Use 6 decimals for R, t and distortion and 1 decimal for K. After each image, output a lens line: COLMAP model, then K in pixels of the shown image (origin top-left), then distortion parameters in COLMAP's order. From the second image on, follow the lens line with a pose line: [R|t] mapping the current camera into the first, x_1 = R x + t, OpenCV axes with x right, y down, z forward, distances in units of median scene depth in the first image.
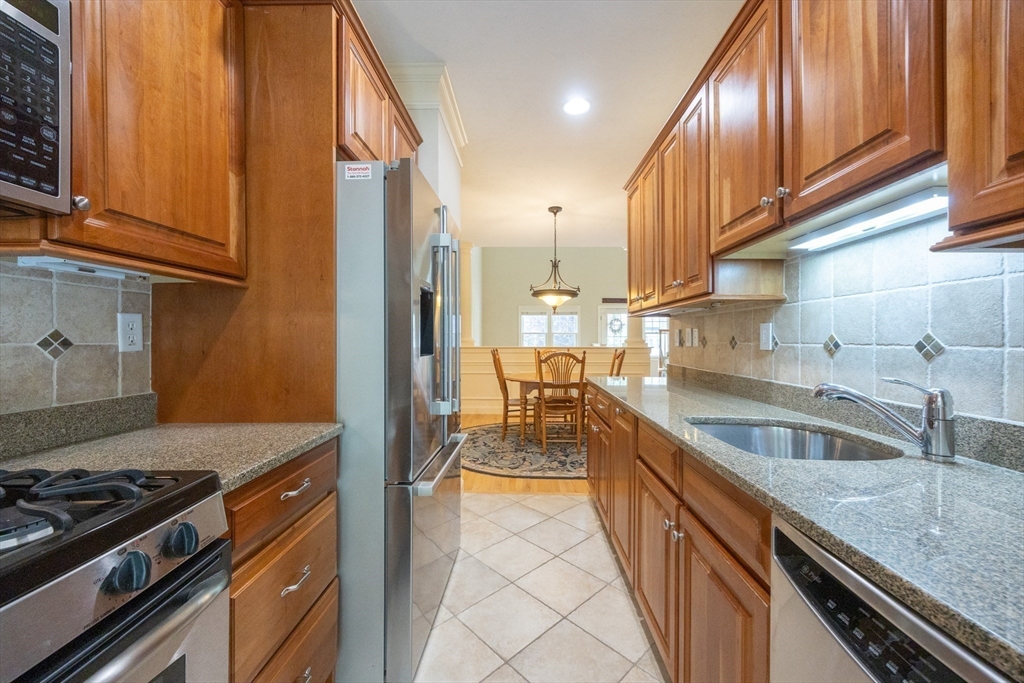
lens RADIAL K [[398.5, 0, 507.2], [0, 398.5, 343.6], [0, 0, 1]] dist [-0.000179, -0.000137]
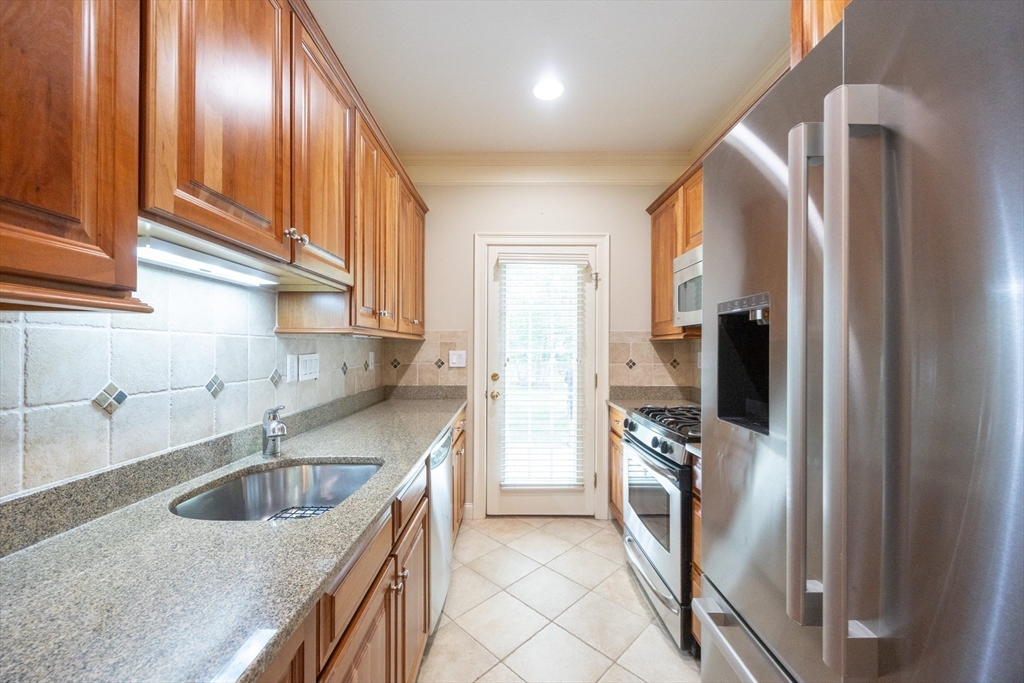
lens RADIAL K [[398.5, 0, 507.2], [0, 398.5, 343.6], [0, 0, 1]] dist [-0.000179, -0.000137]
pose [[-0.999193, -0.002719, -0.040080, 0.074942], [-0.002677, 0.999996, -0.001085, -0.040385], [0.040083, -0.000977, -0.999196, 0.755236]]
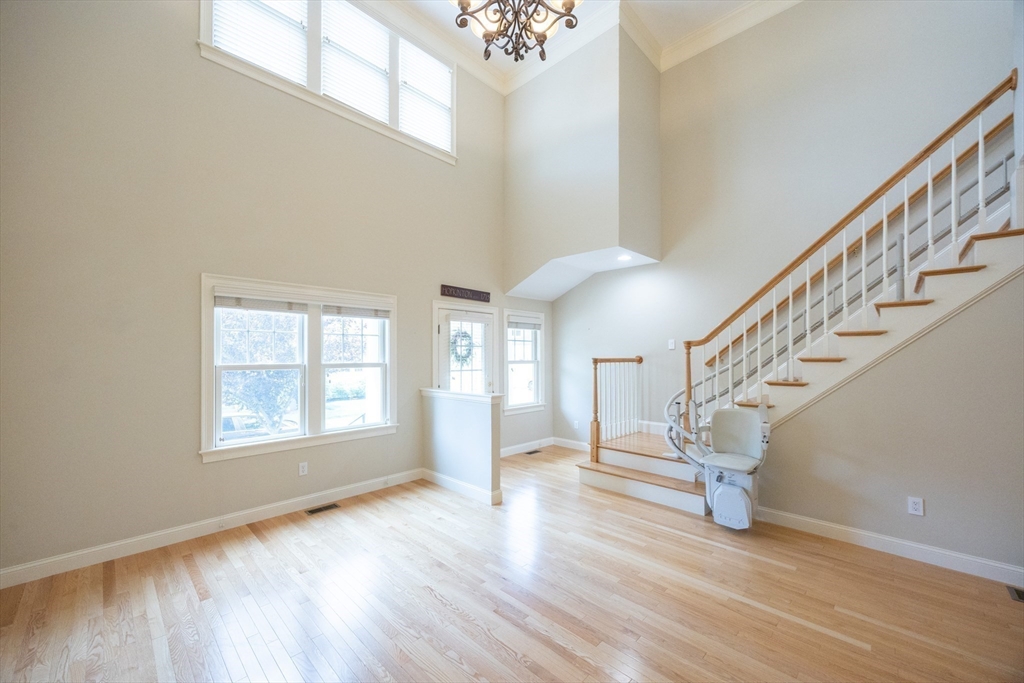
lens RADIAL K [[393.2, 0, 512.6], [0, 393.2, 348.6], [0, 0, 1]] dist [-0.001026, -0.000271]
pose [[0.652550, 0.012467, 0.757643, -0.130742], [0.006668, 0.999731, -0.022193, -0.115995], [-0.757716, 0.019533, 0.652292, 2.300840]]
